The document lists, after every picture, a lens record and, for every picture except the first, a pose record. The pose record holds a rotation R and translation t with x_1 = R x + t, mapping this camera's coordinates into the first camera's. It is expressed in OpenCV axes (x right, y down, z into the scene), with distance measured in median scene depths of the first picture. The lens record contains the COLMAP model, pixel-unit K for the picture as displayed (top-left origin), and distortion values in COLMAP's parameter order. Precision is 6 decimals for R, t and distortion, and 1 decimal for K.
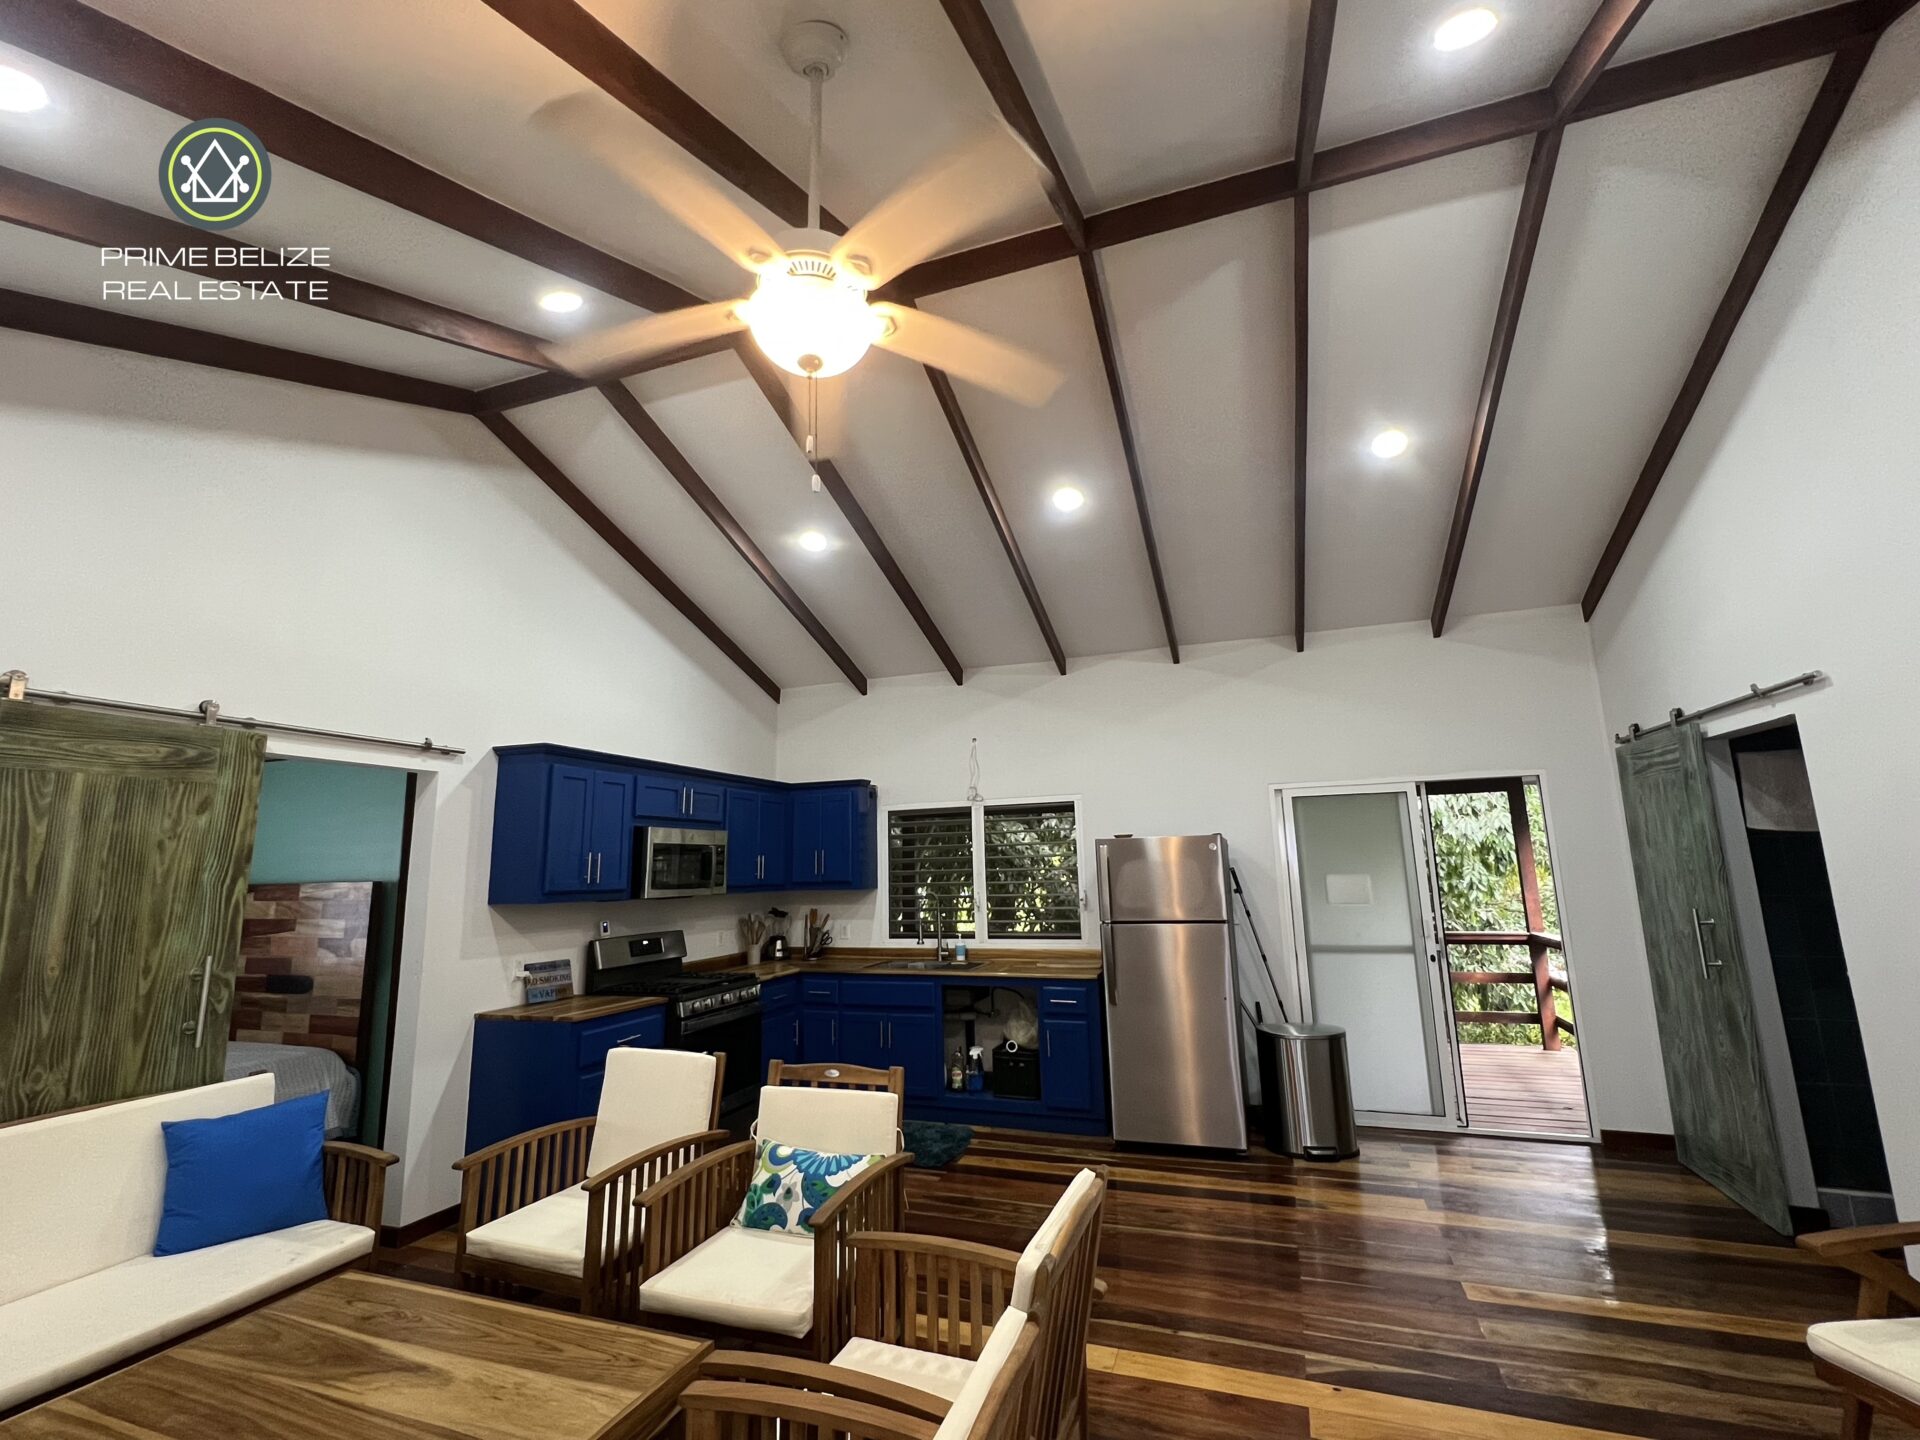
lens RADIAL K [[841.5, 0, 955.4], [0, 841.5, 715.4], [0, 0, 1]] dist [-0.001644, 0.000193]
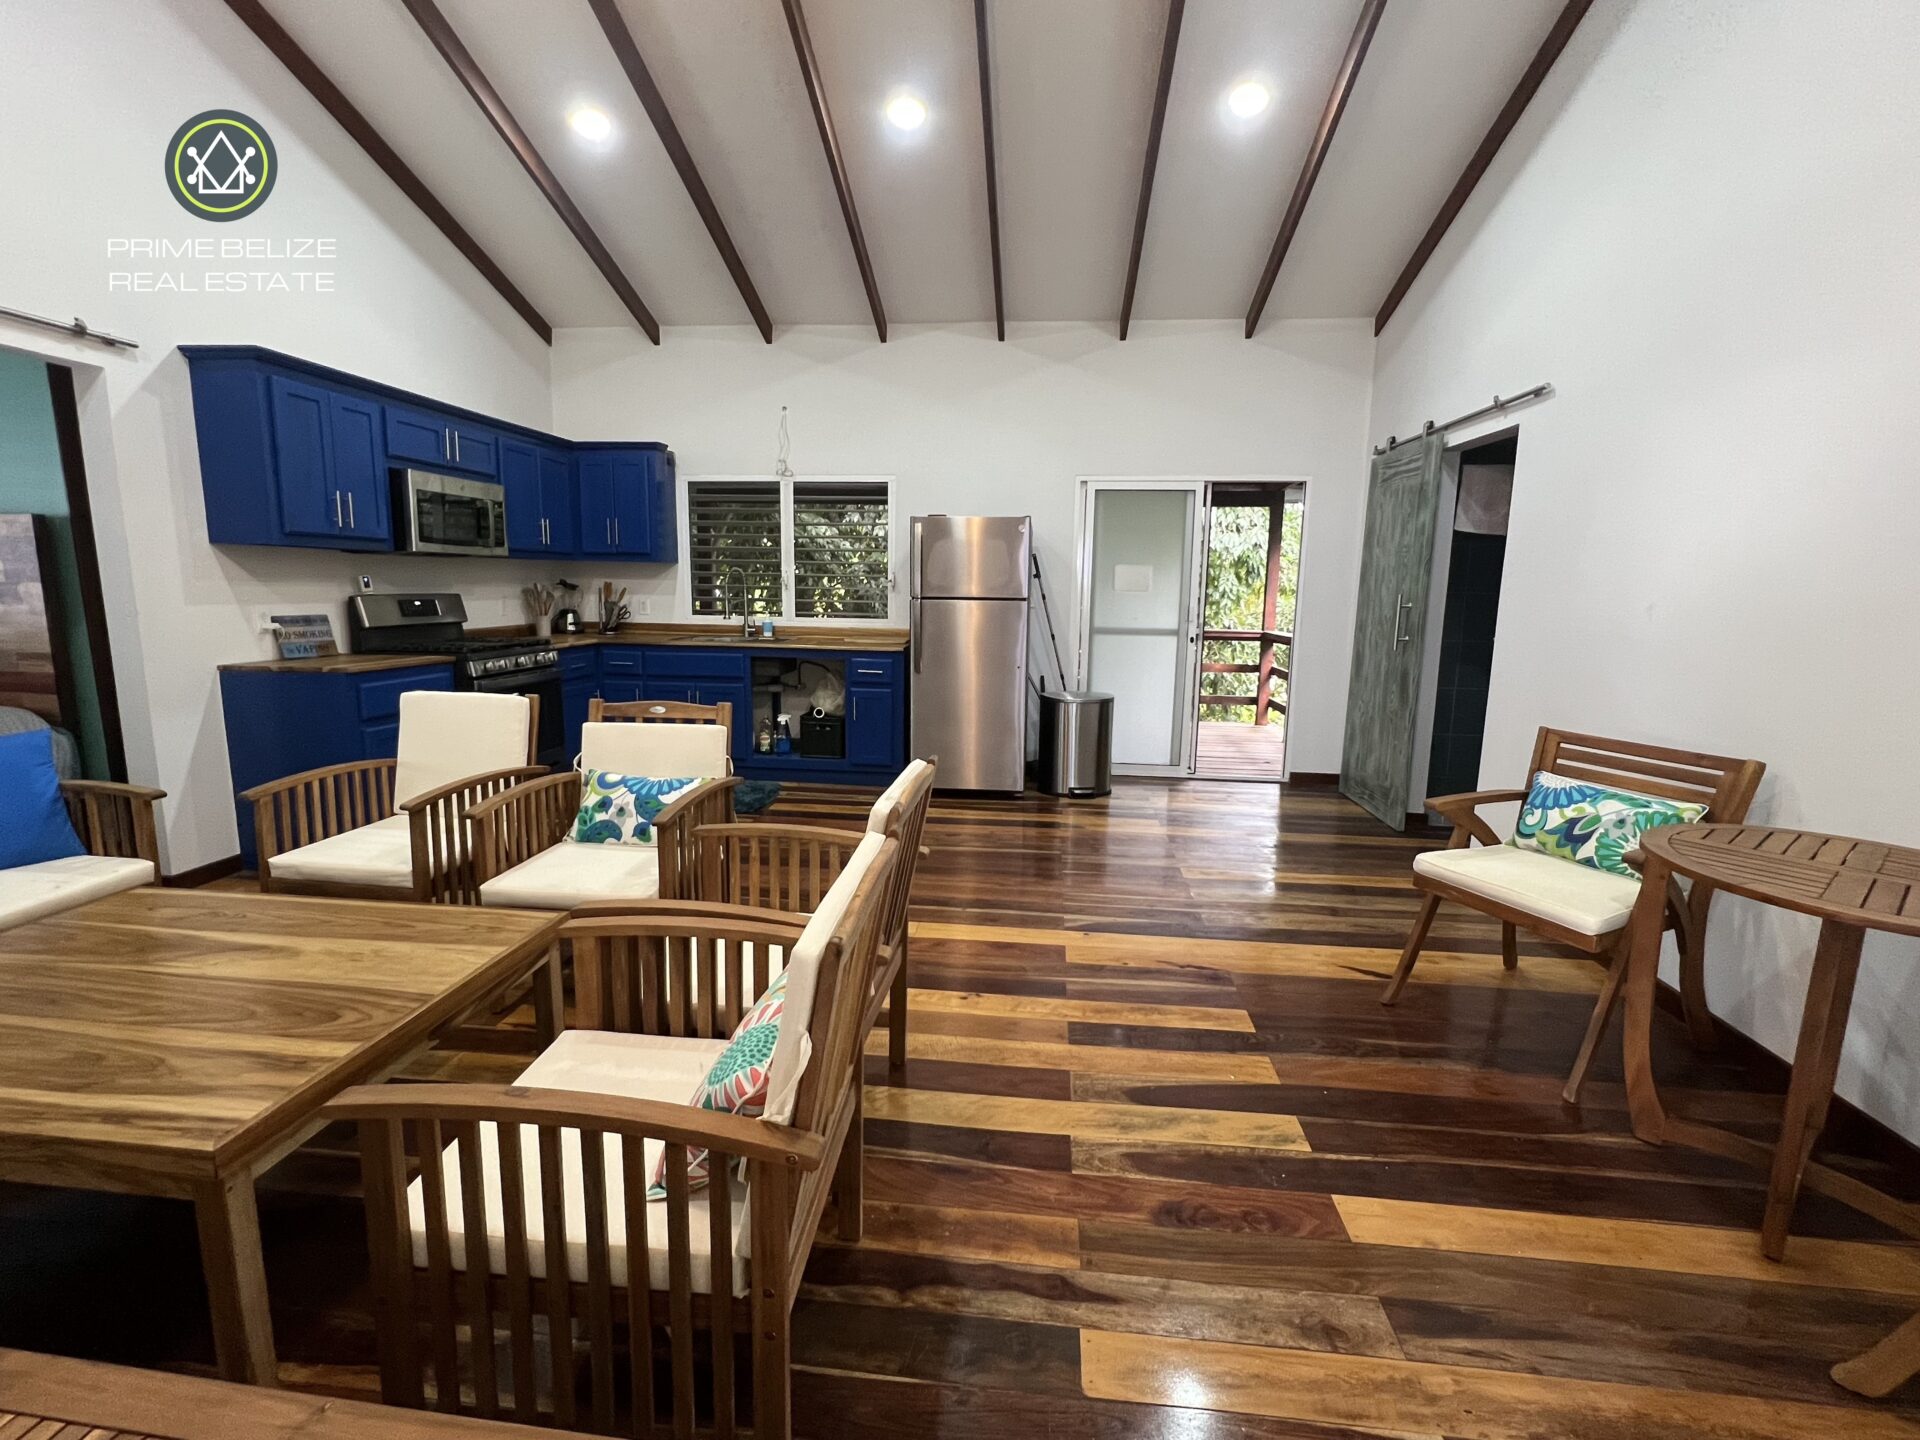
lens RADIAL K [[841.6, 0, 957.1], [0, 841.6, 713.2], [0, 0, 1]] dist [-0.001554, -0.000232]
pose [[0.968647, 0.001719, 0.248433, -0.030283], [-0.083170, 0.944520, 0.317749, 0.047612], [-0.234104, -0.328449, 0.915050, -0.010438]]
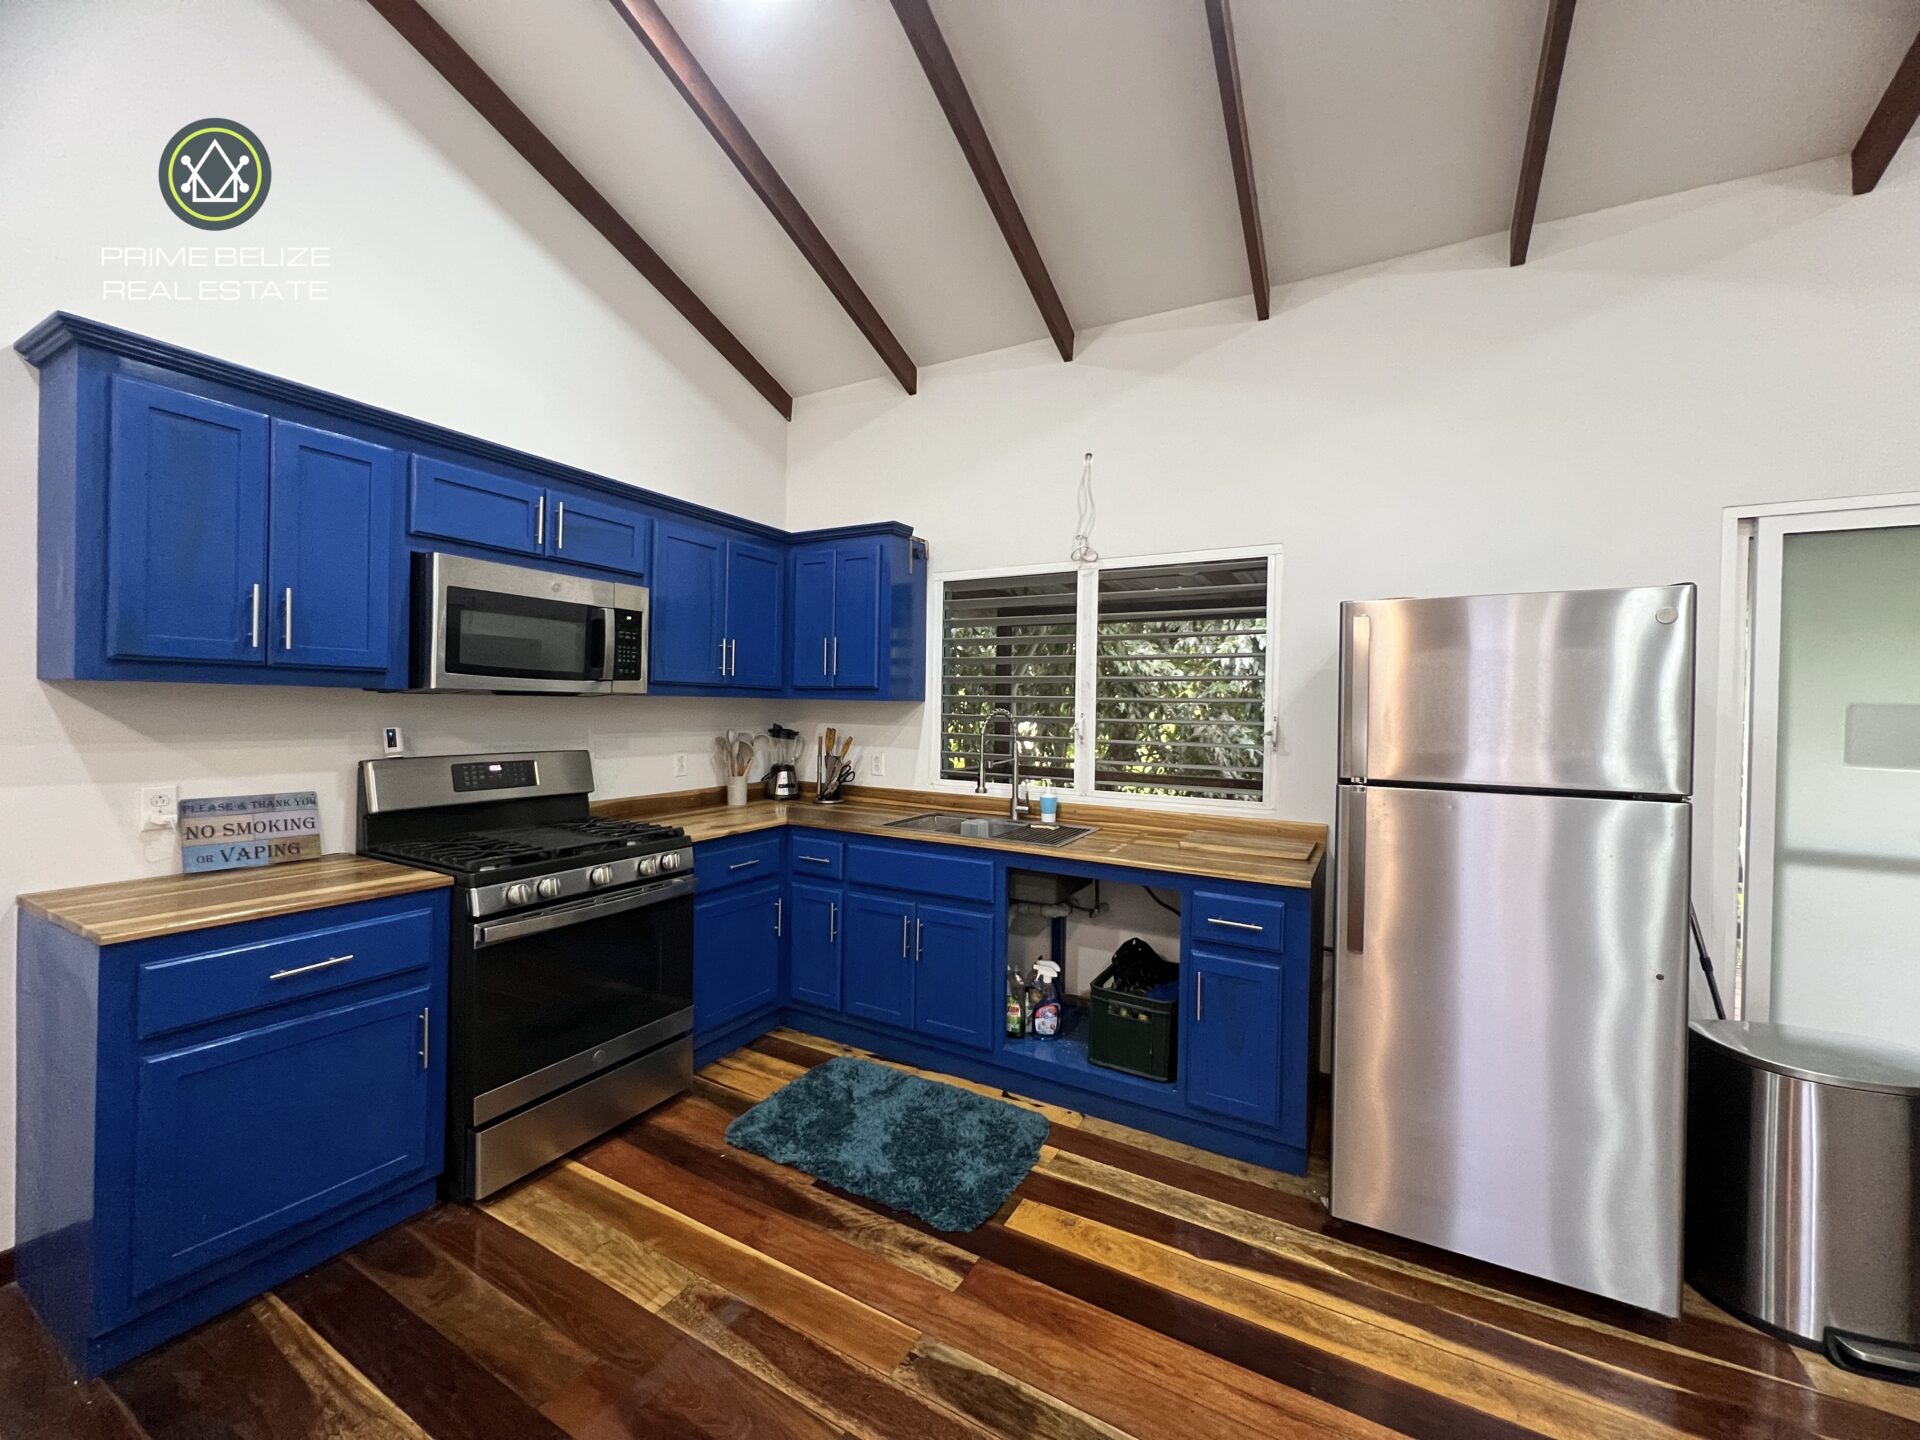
lens RADIAL K [[768.1, 0, 955.0], [0, 768.1, 711.5], [0, 0, 1]] dist [-0.005688, 0.001137]
pose [[0.986638, 0.043093, -0.157125, 0.029939], [-0.012658, 0.981747, 0.189771, 0.135661], [0.162435, -0.185246, 0.969174, 0.582046]]
